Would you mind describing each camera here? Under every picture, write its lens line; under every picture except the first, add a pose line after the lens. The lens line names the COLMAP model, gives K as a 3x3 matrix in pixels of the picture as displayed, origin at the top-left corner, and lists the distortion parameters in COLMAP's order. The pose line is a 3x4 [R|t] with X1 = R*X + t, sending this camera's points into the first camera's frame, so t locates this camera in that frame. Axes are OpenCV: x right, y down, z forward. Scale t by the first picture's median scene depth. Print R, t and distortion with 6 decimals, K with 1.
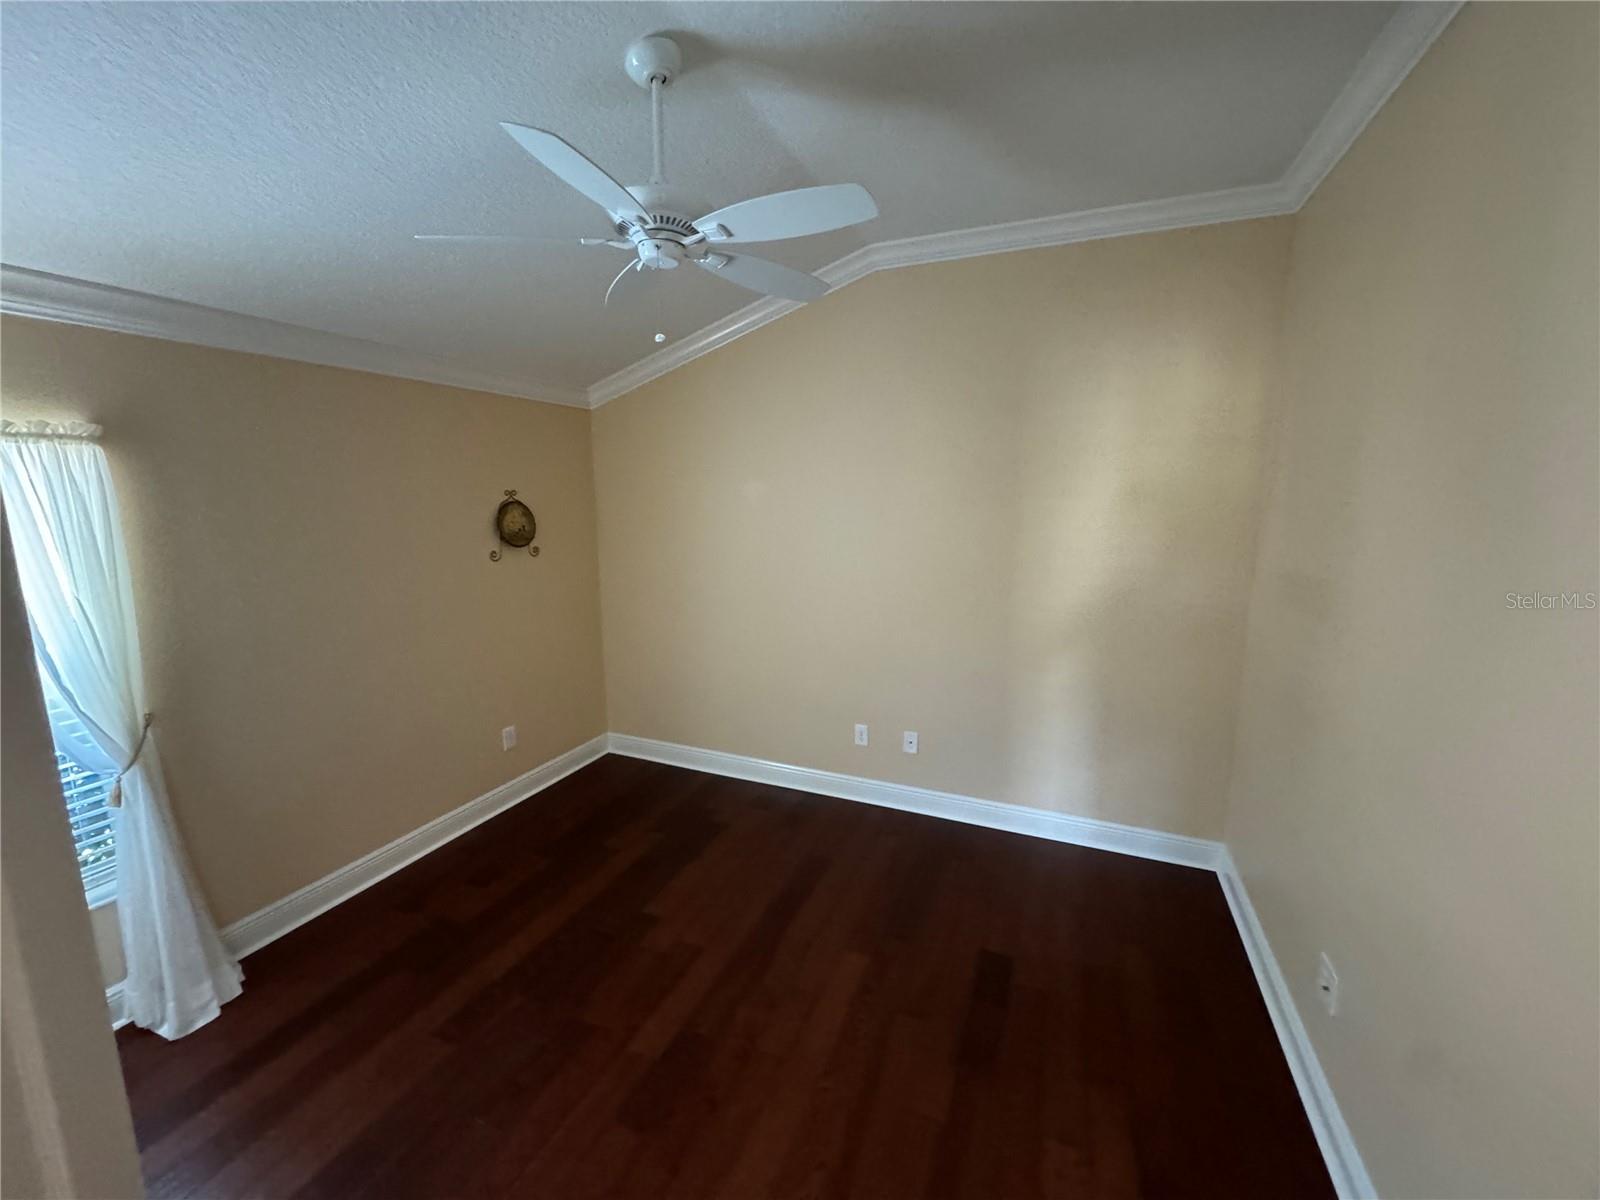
lens RADIAL K [[637.2, 0, 800.0], [0, 637.2, 600.0], [0, 0, 1]] dist [-0.004234, -0.000194]
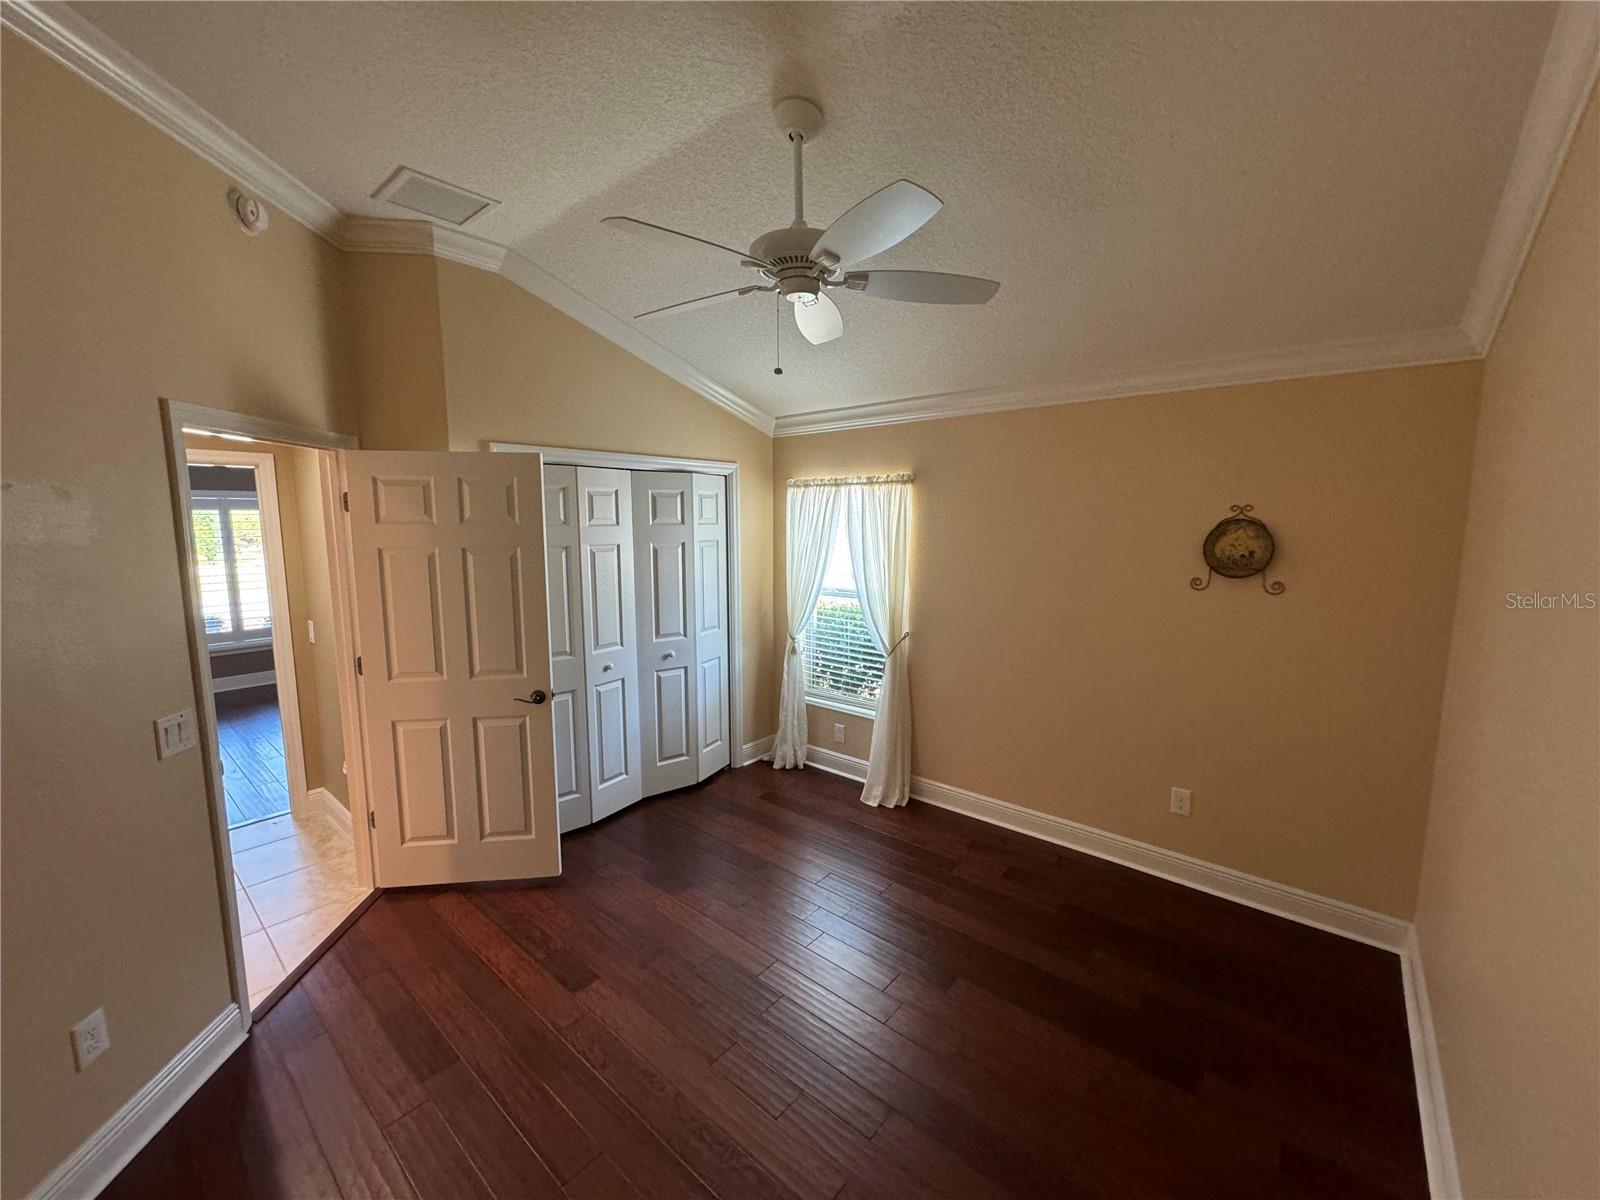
lens RADIAL K [[637.2, 0, 800.0], [0, 637.2, 600.0], [0, 0, 1]] dist [-0.004234, -0.000194]
pose [[-0.299113, 0.126239, -0.945830, 0.458219], [-0.156960, 0.971199, 0.179263, -0.113290], [0.941220, 0.202077, -0.270684, 0.720557]]
